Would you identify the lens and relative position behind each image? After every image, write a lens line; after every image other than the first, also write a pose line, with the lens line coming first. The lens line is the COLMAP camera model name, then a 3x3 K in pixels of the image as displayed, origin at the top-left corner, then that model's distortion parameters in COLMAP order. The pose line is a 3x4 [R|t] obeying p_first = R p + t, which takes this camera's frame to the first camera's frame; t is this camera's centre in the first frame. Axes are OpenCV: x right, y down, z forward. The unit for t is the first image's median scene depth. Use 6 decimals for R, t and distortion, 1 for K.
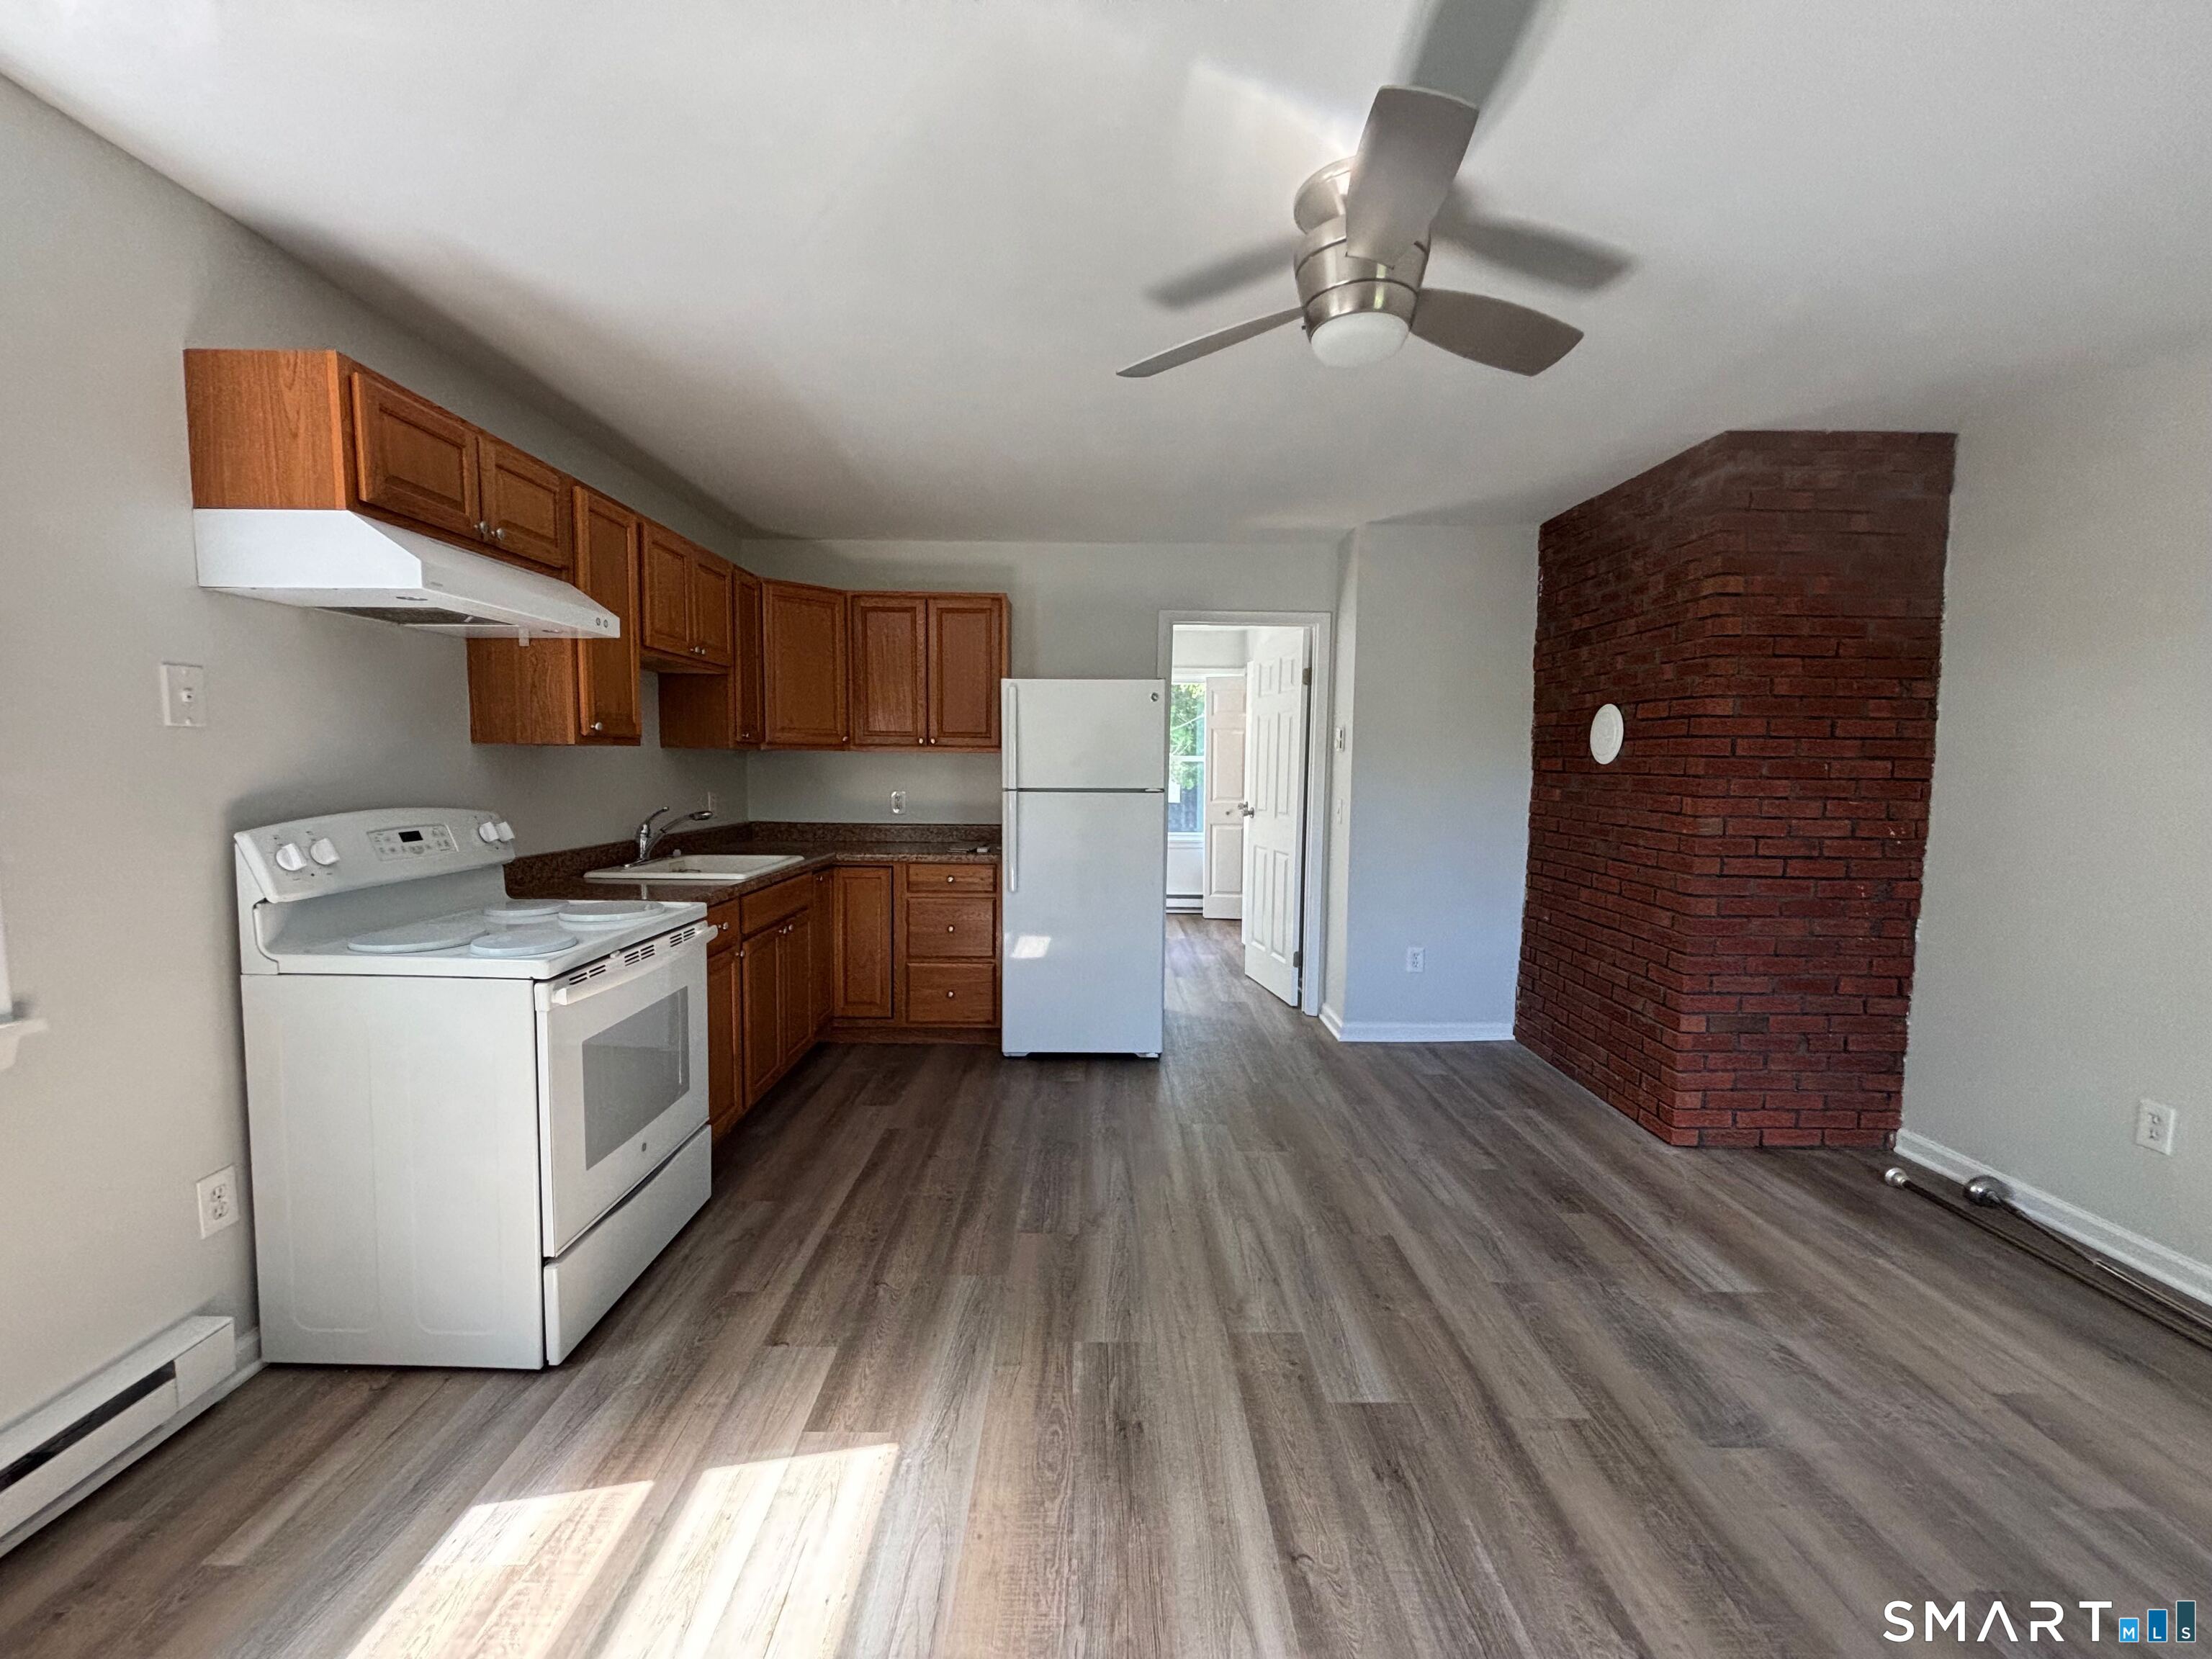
lens RADIAL K [[897.1, 0, 1107.0], [0, 897.1, 834.5], [0, 0, 1]] dist [0.011665, 0.000585]
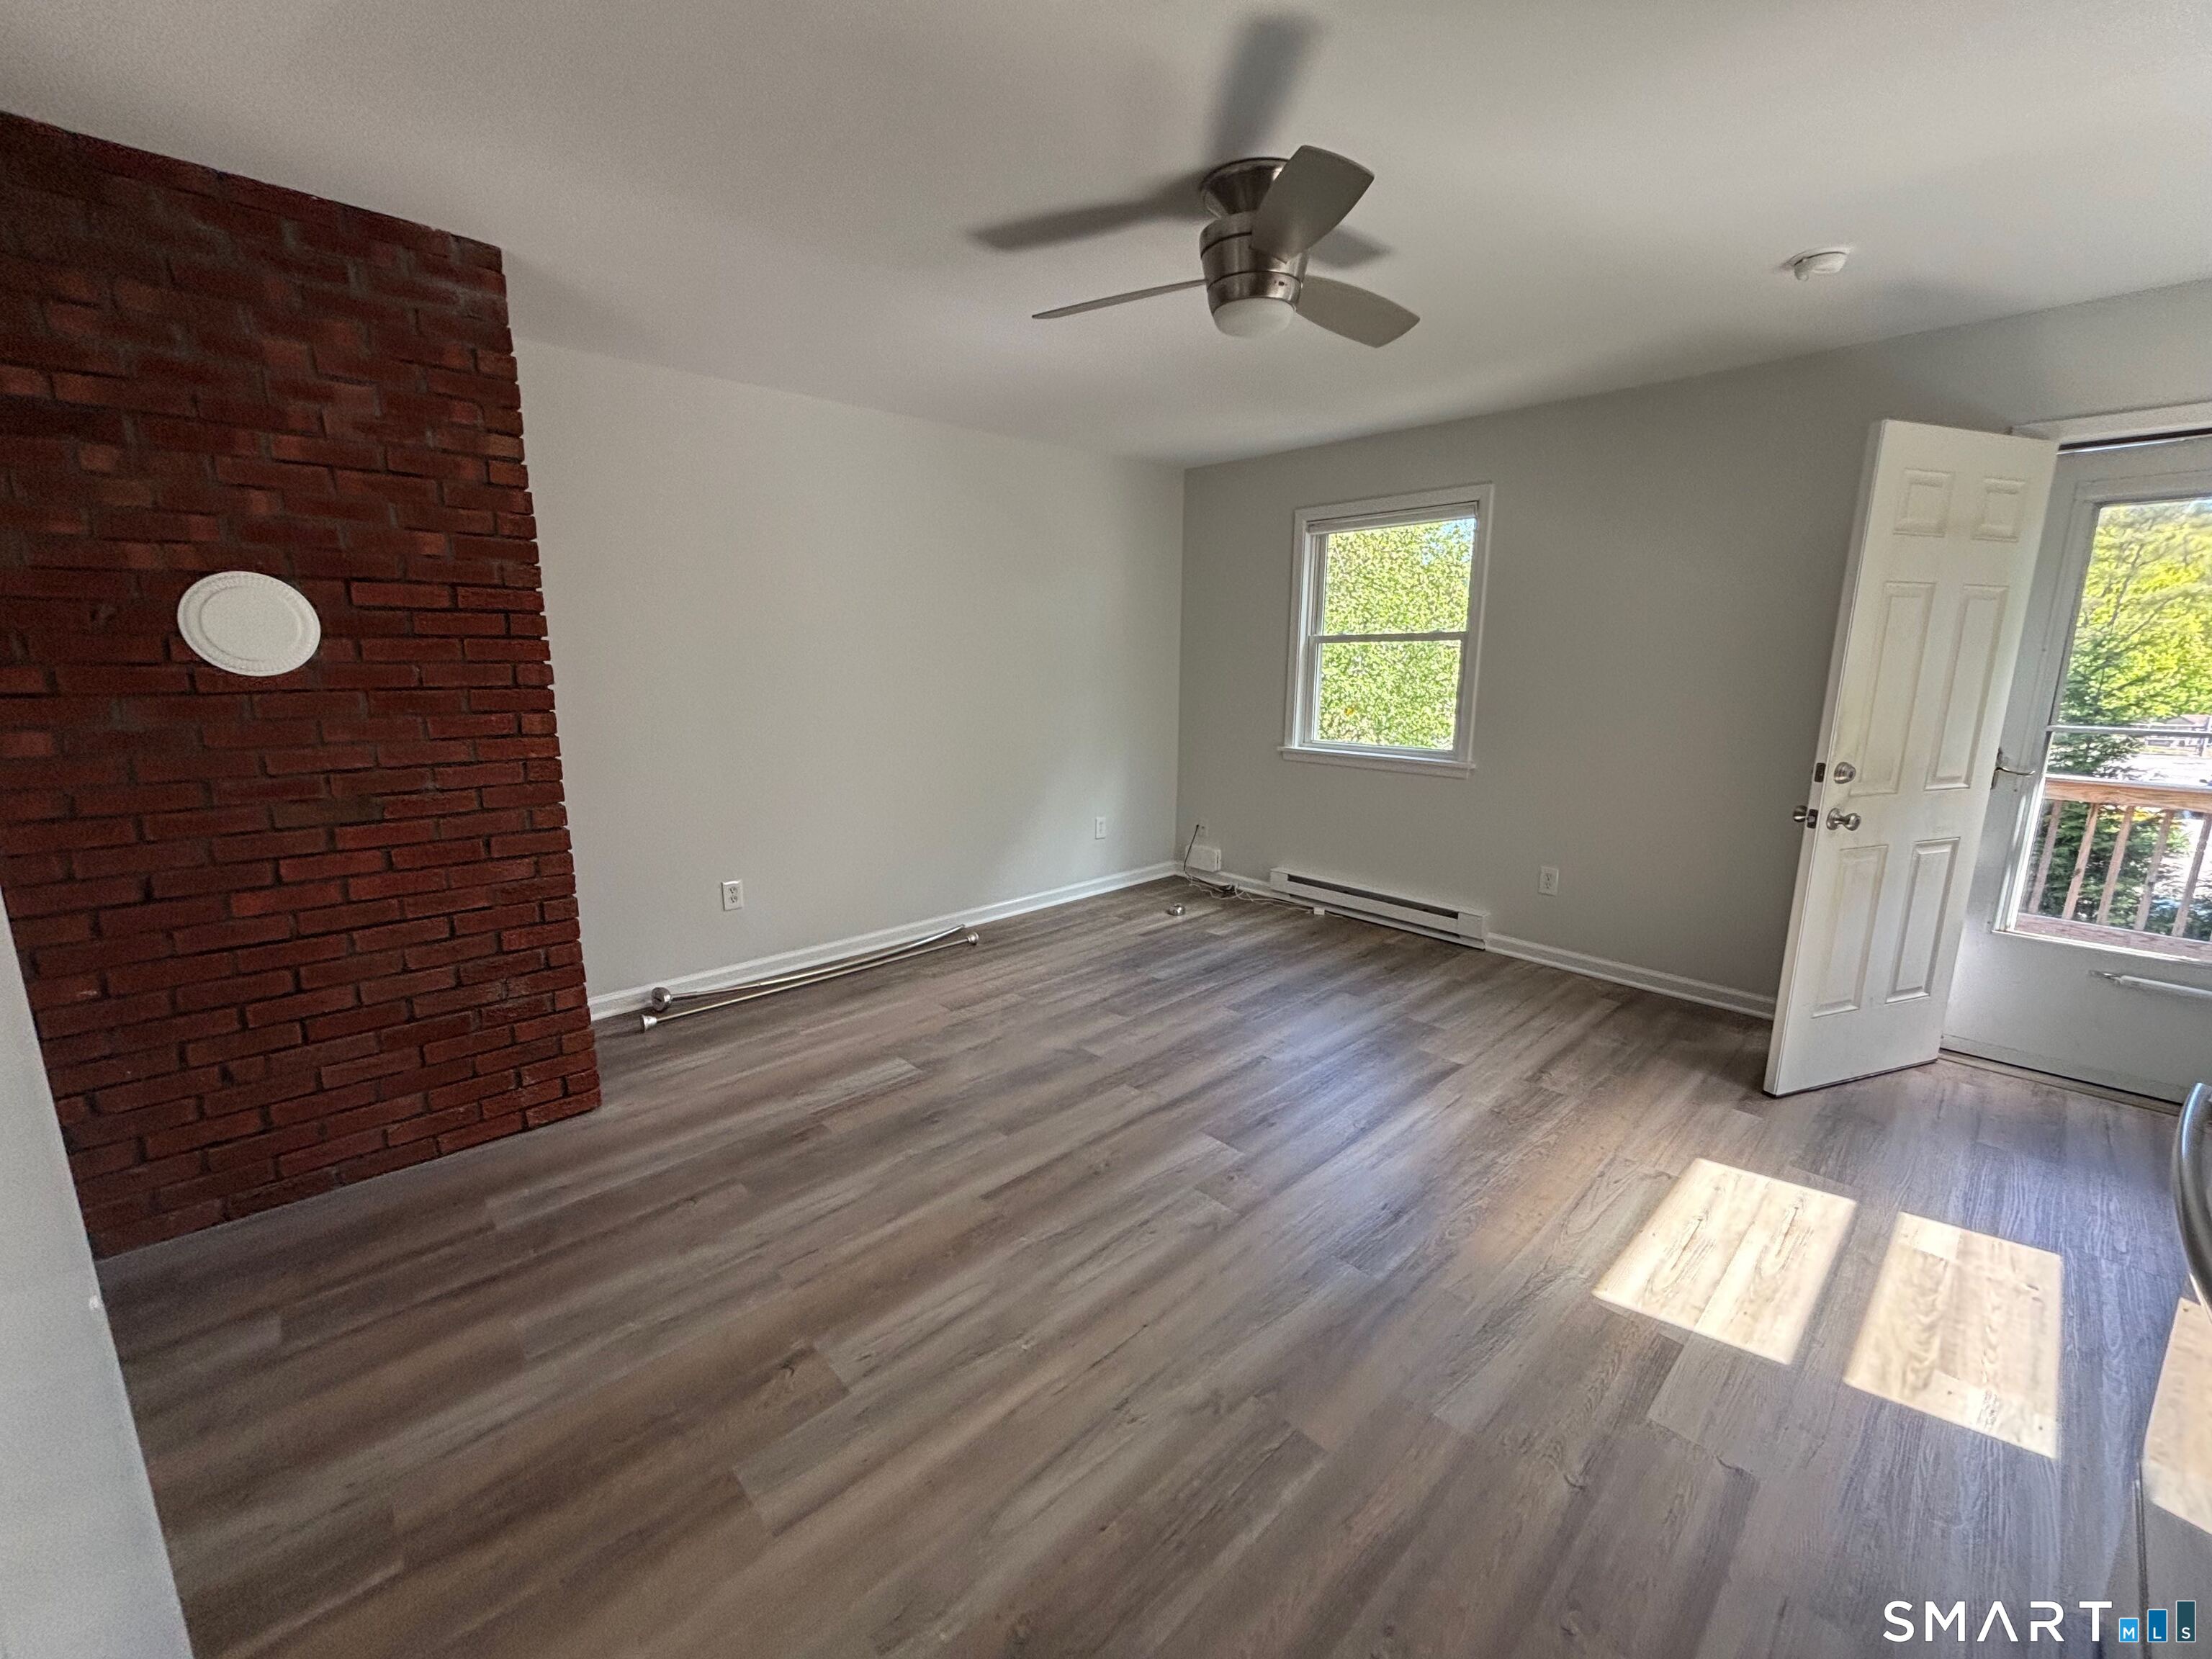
lens RADIAL K [[897.1, 0, 1112.5], [0, 897.1, 818.1], [0, 0, 1]] dist [0.011665, 0.000585]
pose [[-0.679290, -0.145815, 0.719238, -0.395293], [0.052652, 0.967853, 0.245946, -0.154384], [-0.731979, 0.204938, -0.649775, 1.464729]]
